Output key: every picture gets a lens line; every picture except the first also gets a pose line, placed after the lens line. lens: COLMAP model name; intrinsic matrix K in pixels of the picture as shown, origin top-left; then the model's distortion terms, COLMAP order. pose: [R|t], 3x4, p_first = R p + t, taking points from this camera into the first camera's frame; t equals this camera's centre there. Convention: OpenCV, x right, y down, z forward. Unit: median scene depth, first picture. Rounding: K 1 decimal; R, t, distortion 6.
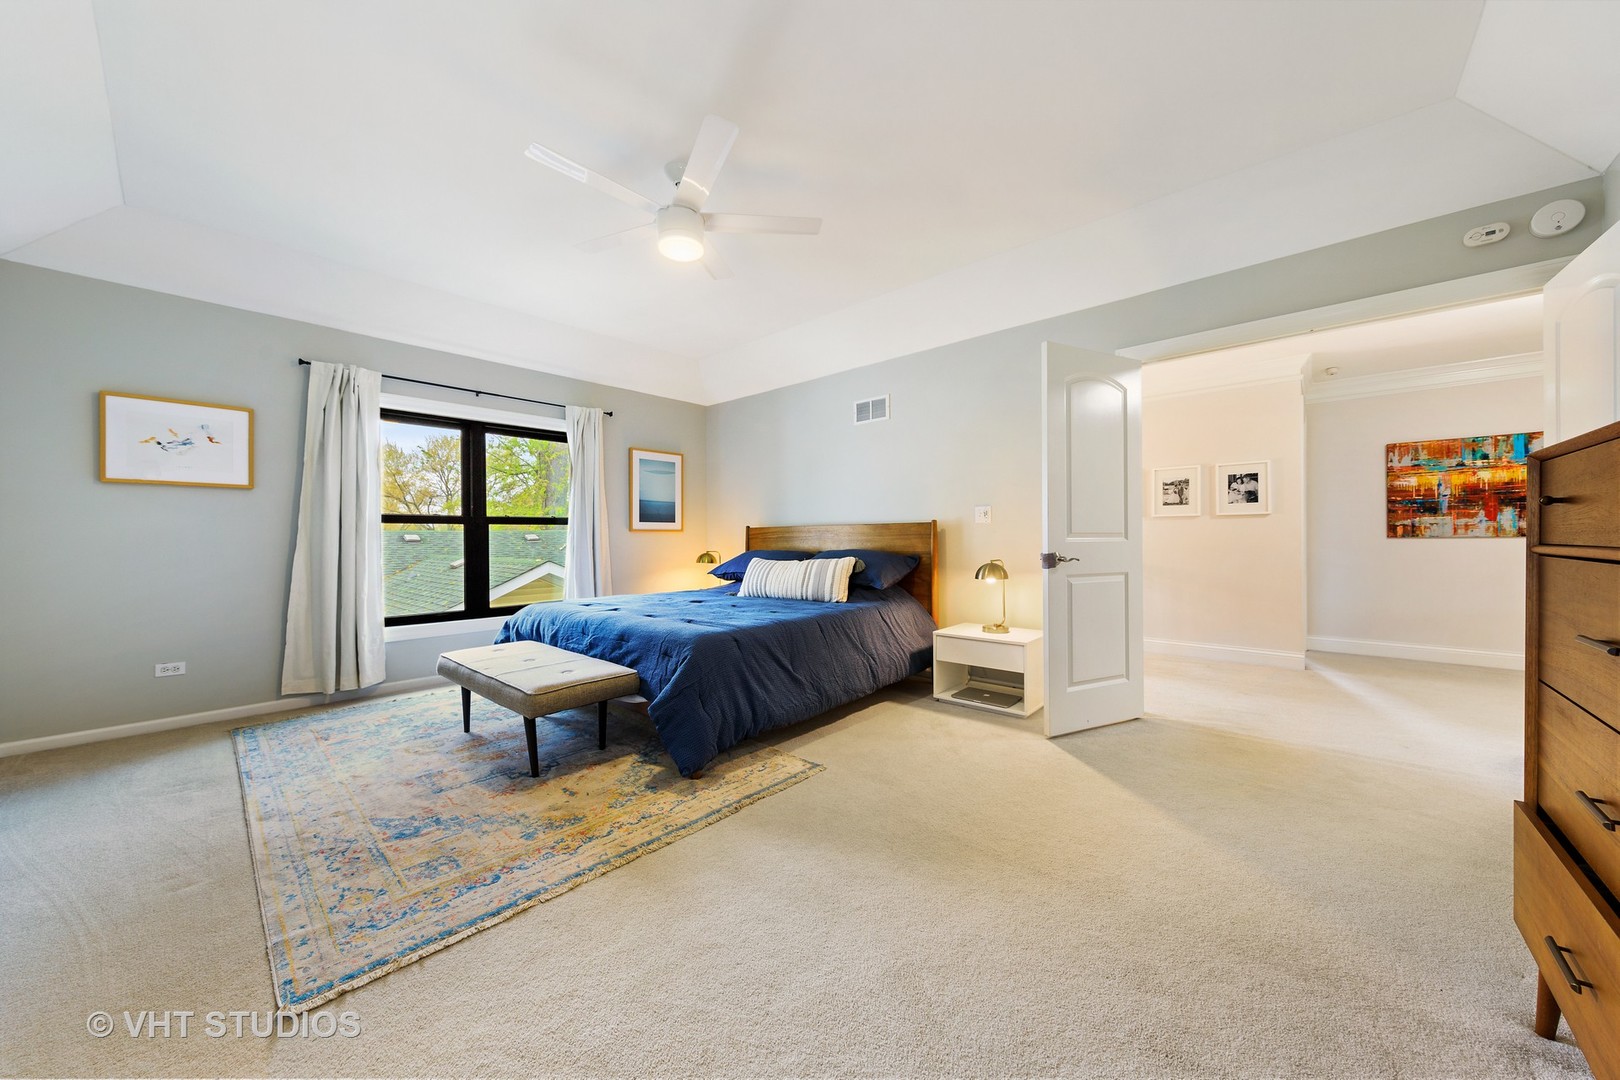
lens RADIAL K [[591.1, 0, 802.3], [0, 591.1, 537.0], [0, 0, 1]] dist [-0.004153, -0.000216]
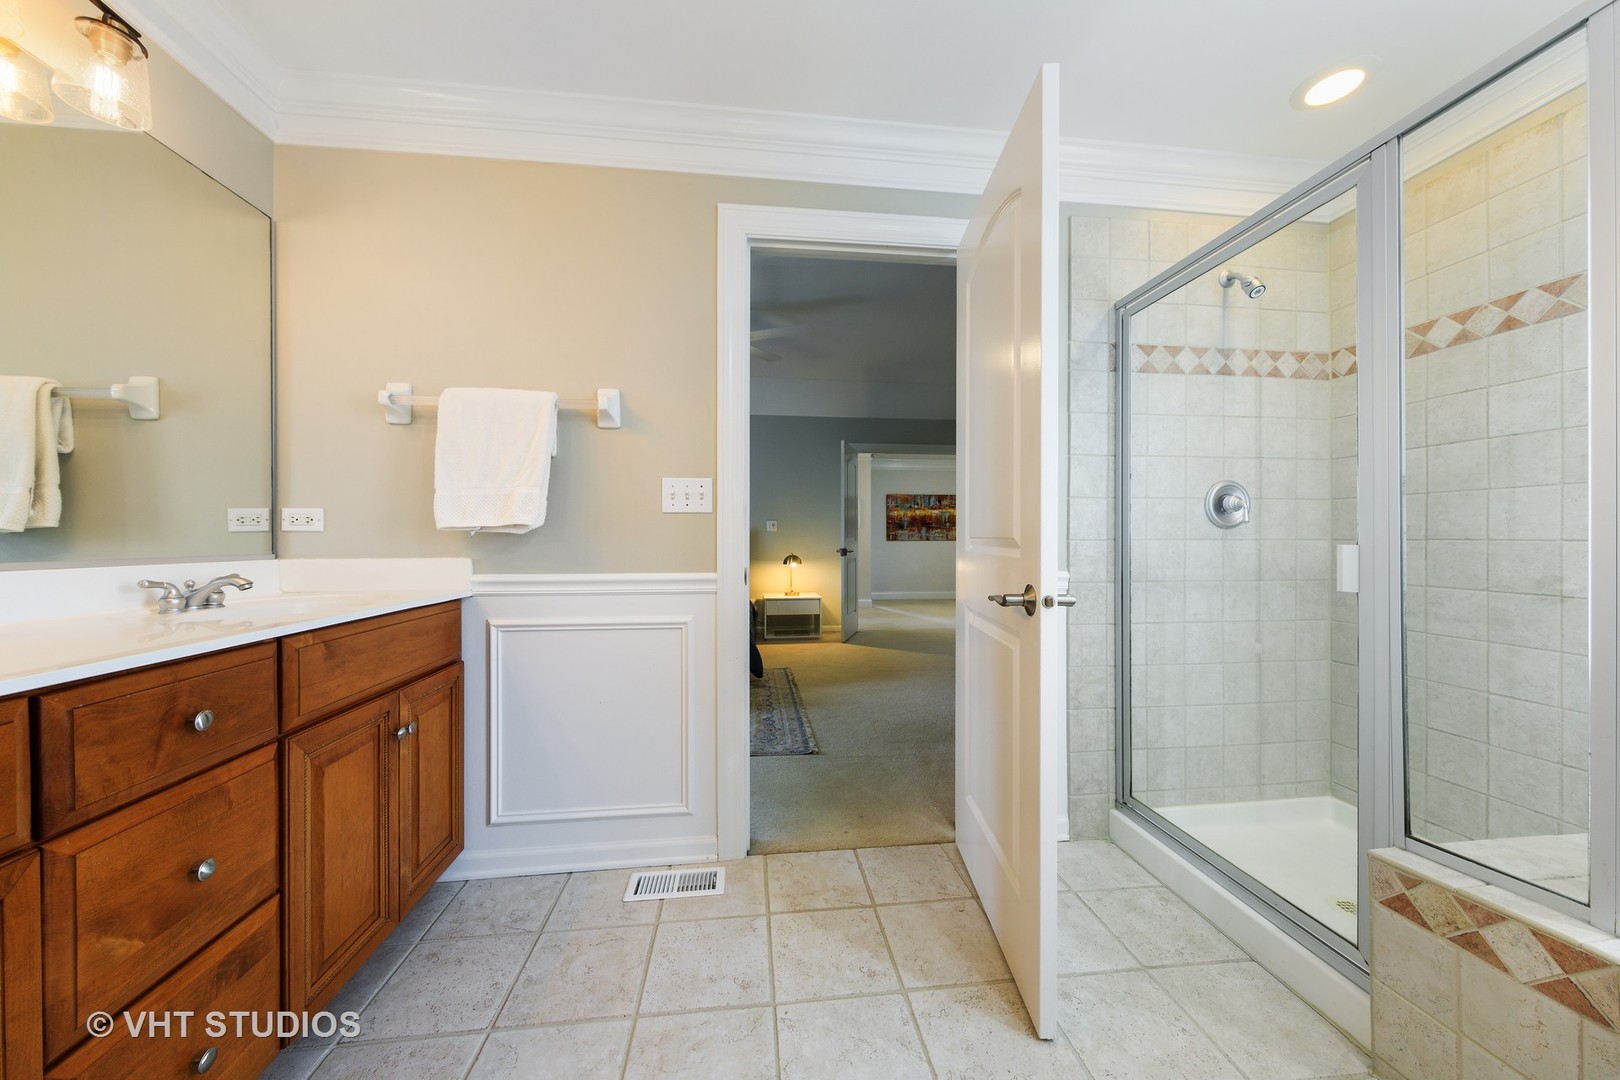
lens RADIAL K [[591.1, 0, 803.0], [0, 591.1, 539.8], [0, 0, 1]] dist [-0.004153, -0.000216]
pose [[0.656655, 0.001896, 0.754189, -0.781497], [-0.001811, 0.999998, -0.000938, 0.001190], [-0.754189, -0.000750, 0.656657, -0.131512]]
